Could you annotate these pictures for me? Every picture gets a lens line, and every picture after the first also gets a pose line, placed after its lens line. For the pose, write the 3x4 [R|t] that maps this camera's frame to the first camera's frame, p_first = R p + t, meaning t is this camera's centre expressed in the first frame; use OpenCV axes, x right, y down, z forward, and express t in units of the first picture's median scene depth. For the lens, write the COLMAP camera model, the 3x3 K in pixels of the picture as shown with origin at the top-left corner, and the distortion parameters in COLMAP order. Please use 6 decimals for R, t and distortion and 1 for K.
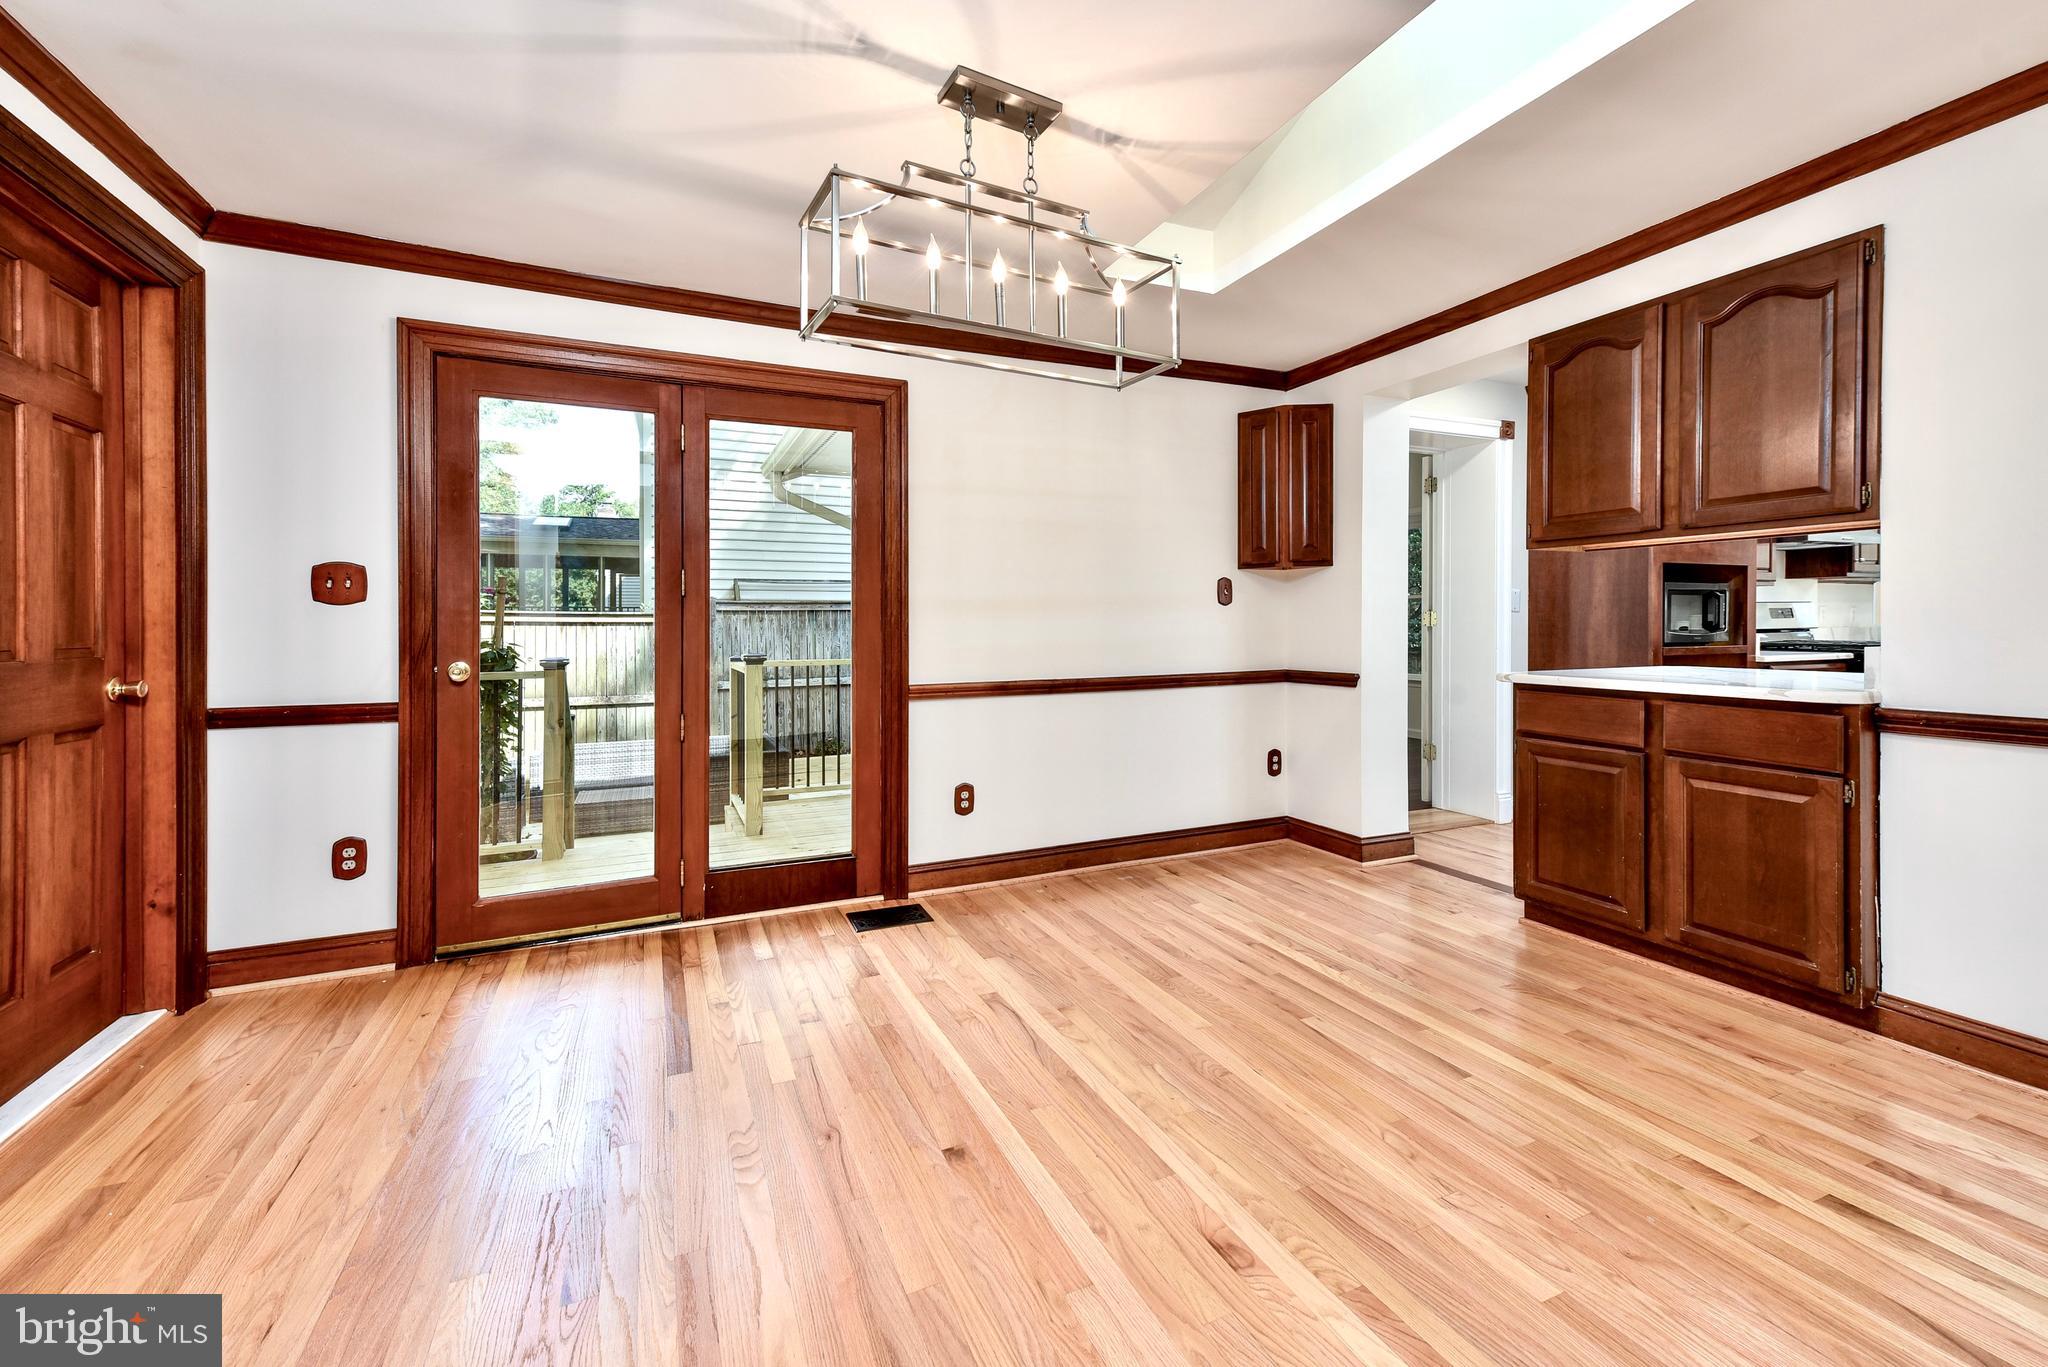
lens RADIAL K [[780.0, 0, 1022.2], [0, 780.0, 626.5], [0, 0, 1]] dist [0.007650, -0.000125]
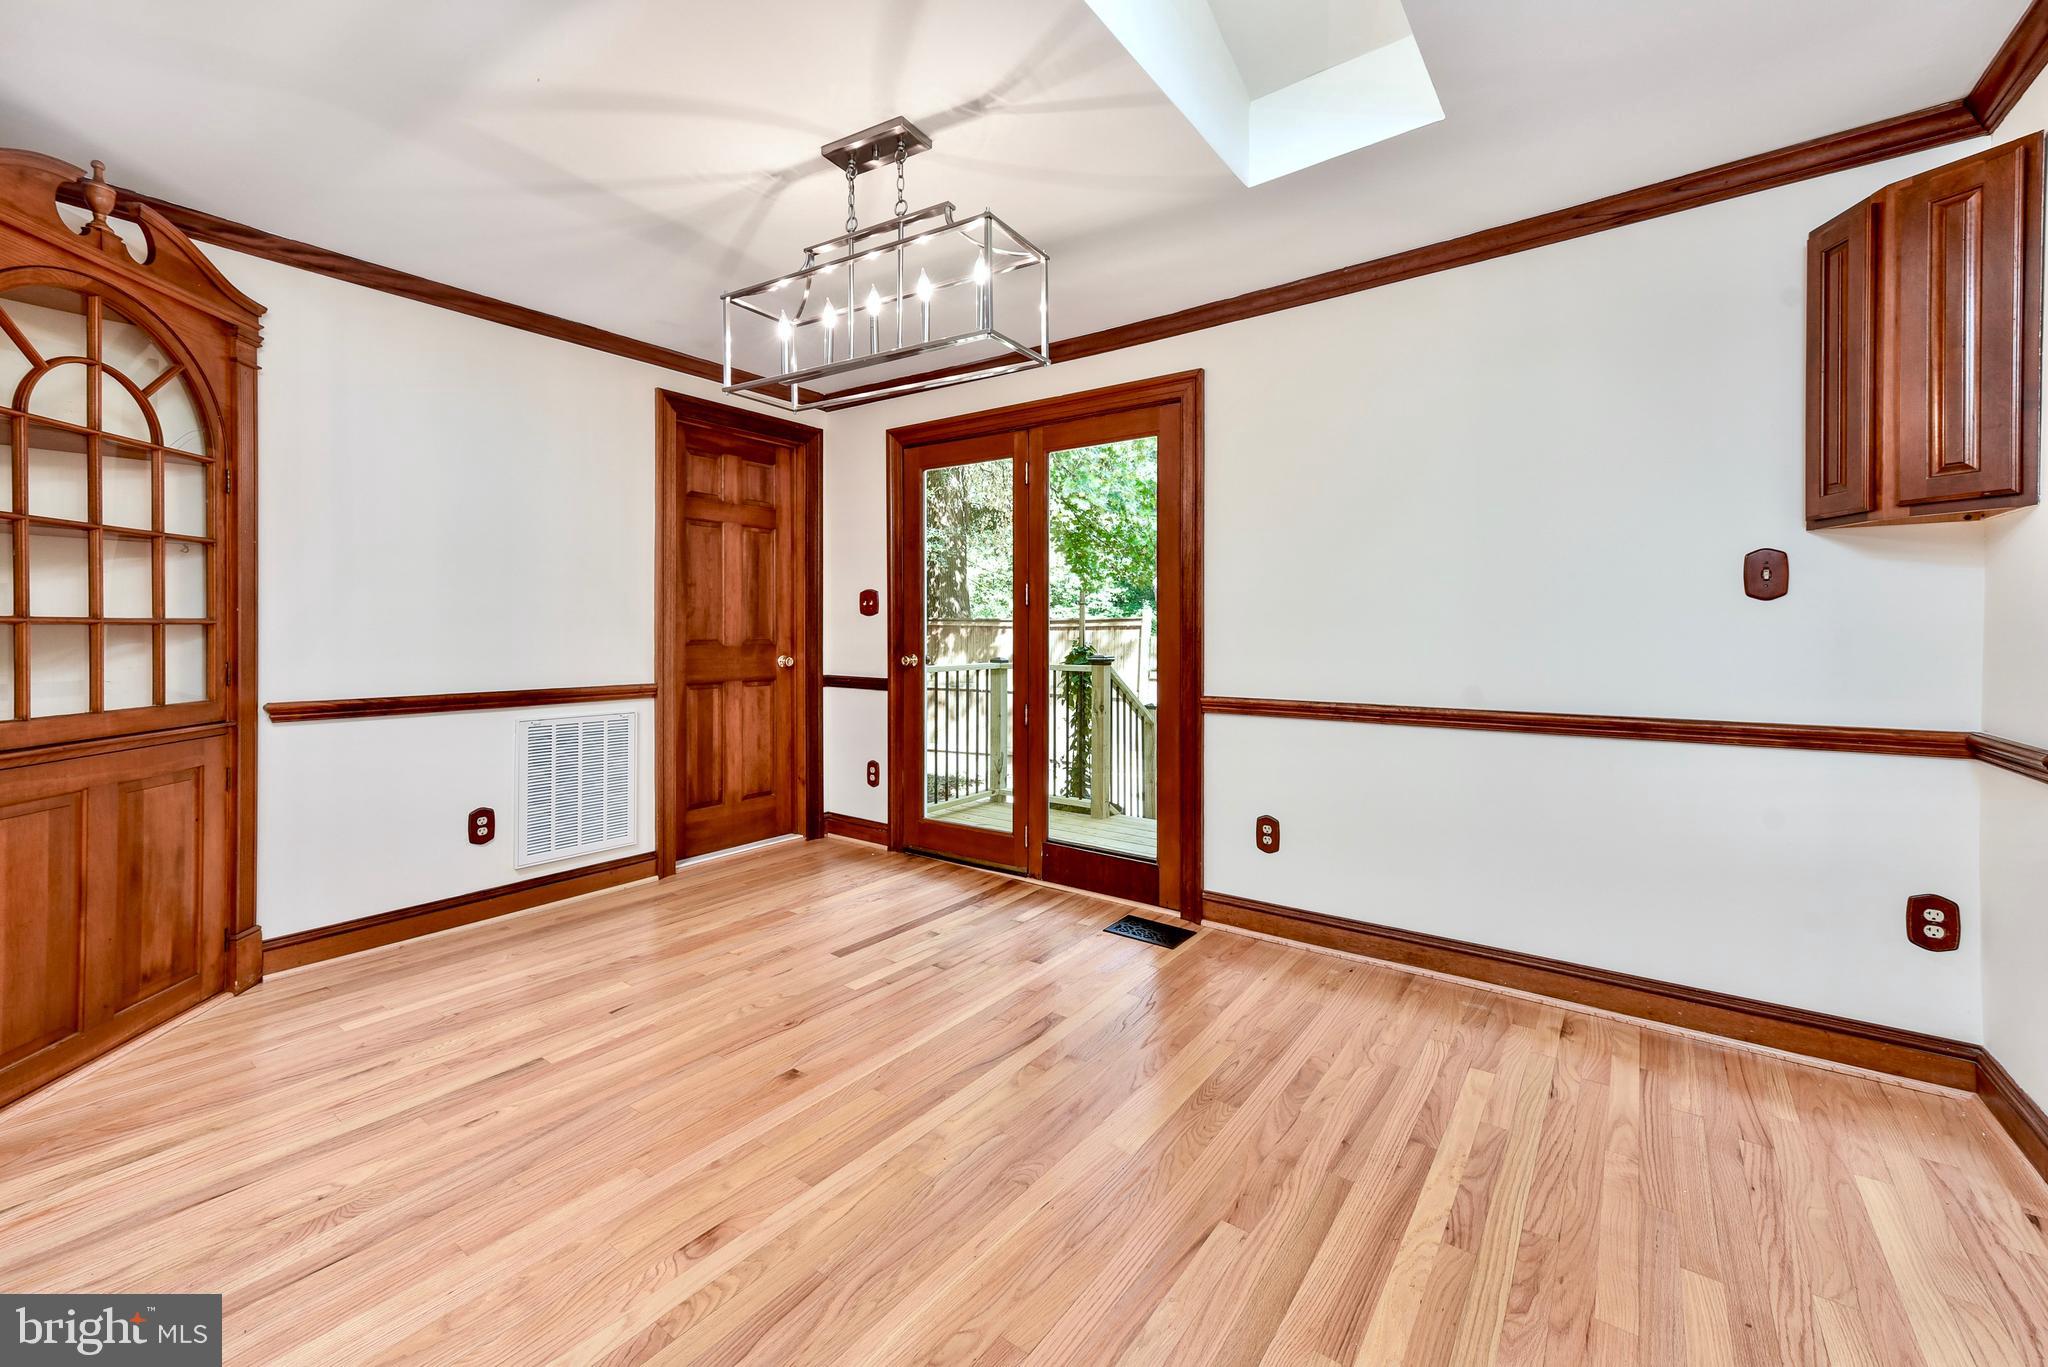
lens RADIAL K [[795.8, 0, 1021.5], [0, 795.8, 635.2], [0, 0, 1]] dist [0.006369, 0.000040]
pose [[0.531408, 0.013370, -0.847011, 0.679879], [-0.007087, 0.999911, 0.011338, -0.008293], [0.847087, -0.000022, 0.531455, 0.393645]]
